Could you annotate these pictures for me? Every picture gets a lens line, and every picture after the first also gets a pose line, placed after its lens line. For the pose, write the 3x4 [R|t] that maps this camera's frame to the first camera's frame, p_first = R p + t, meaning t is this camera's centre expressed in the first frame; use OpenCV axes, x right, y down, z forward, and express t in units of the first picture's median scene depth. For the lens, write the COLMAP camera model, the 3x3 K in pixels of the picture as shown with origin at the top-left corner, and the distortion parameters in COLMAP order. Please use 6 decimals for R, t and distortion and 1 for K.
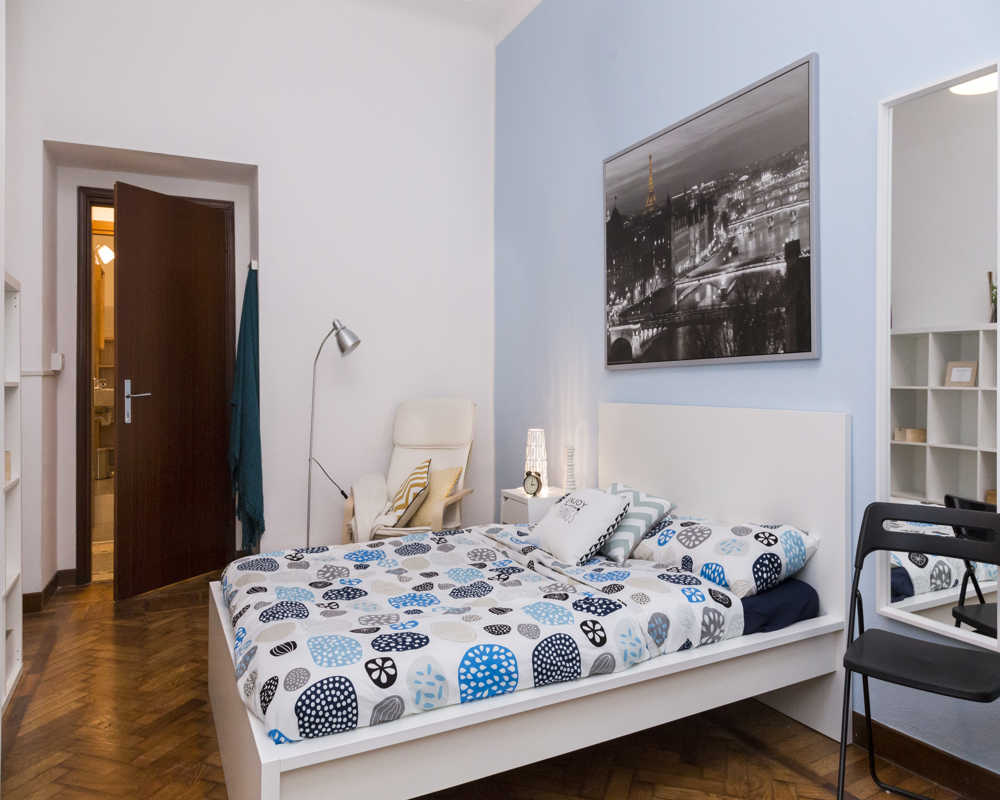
lens RADIAL K [[687.9, 0, 499.9], [0, 687.9, 371.5], [0, 0, 1]] dist [0.022138, -0.004233]
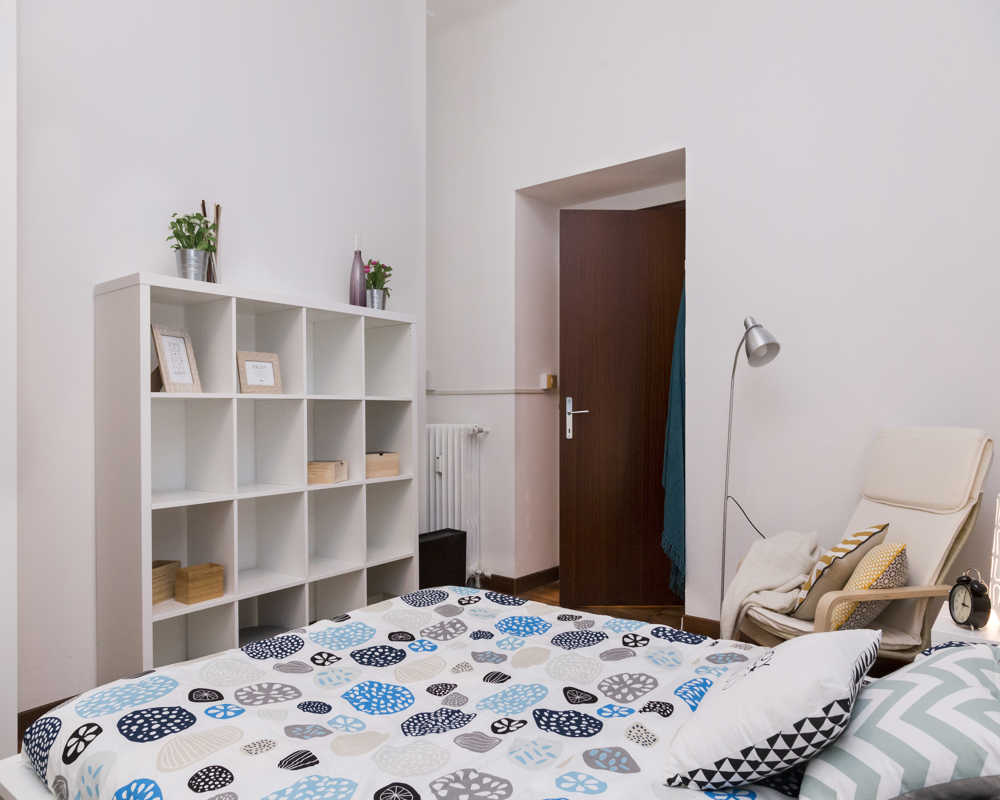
lens RADIAL K [[664.4, 0, 500.0], [0, 664.4, 400.0], [0, 0, 1]] dist [-0.002618, -0.000178]
pose [[0.438131, 0.004958, -0.898897, 0.670436], [0.001577, 0.999979, 0.006284, 0.021192], [0.898910, -0.004171, 0.438114, 0.984754]]
